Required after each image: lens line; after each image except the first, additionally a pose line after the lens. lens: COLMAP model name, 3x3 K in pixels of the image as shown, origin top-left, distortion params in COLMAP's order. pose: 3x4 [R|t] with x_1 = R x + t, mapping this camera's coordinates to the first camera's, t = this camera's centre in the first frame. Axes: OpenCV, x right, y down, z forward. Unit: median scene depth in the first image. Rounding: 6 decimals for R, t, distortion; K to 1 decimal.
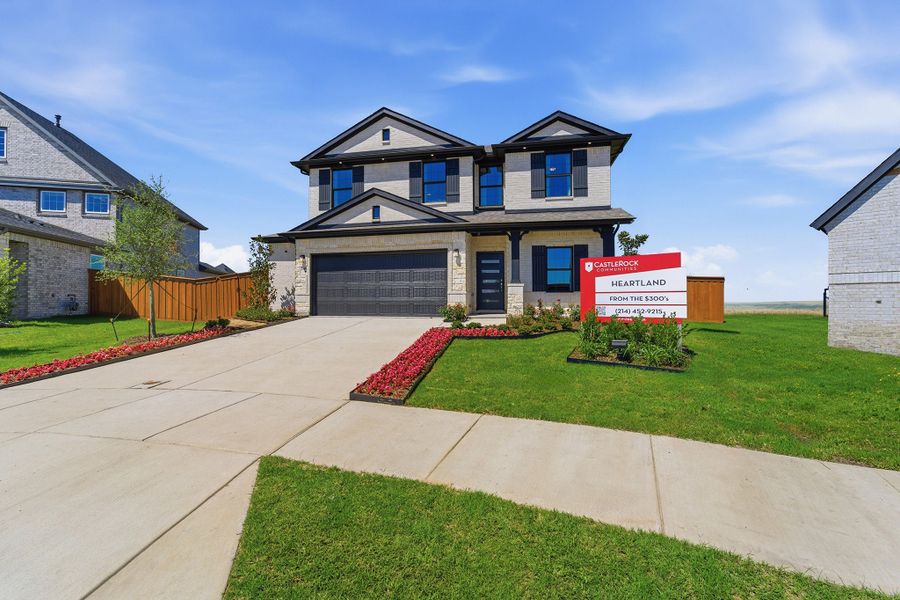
lens RADIAL K [[349.9, 0, 450.4], [0, 349.9, 300.1], [0, 0, 1]] dist [-0.013821, 0.000594]
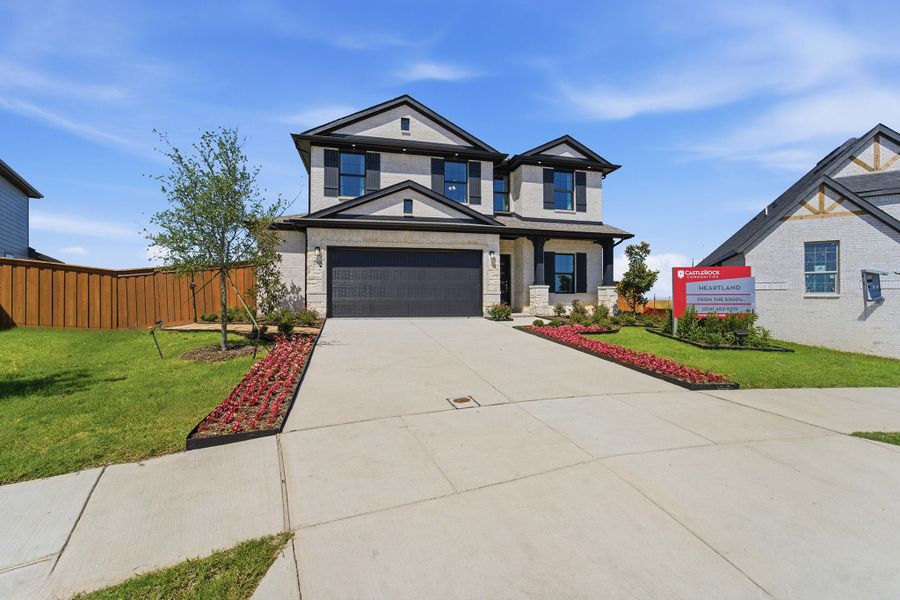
lens RADIAL K [[349.9, 0, 450.5], [0, 349.9, 301.0], [0, 0, 1]] dist [-0.013821, 0.000594]
pose [[0.919964, 0.000451, 0.392002, -0.474453], [-0.001668, 0.999995, 0.002765, -0.000234], [-0.391998, -0.003198, 0.919960, 0.092558]]
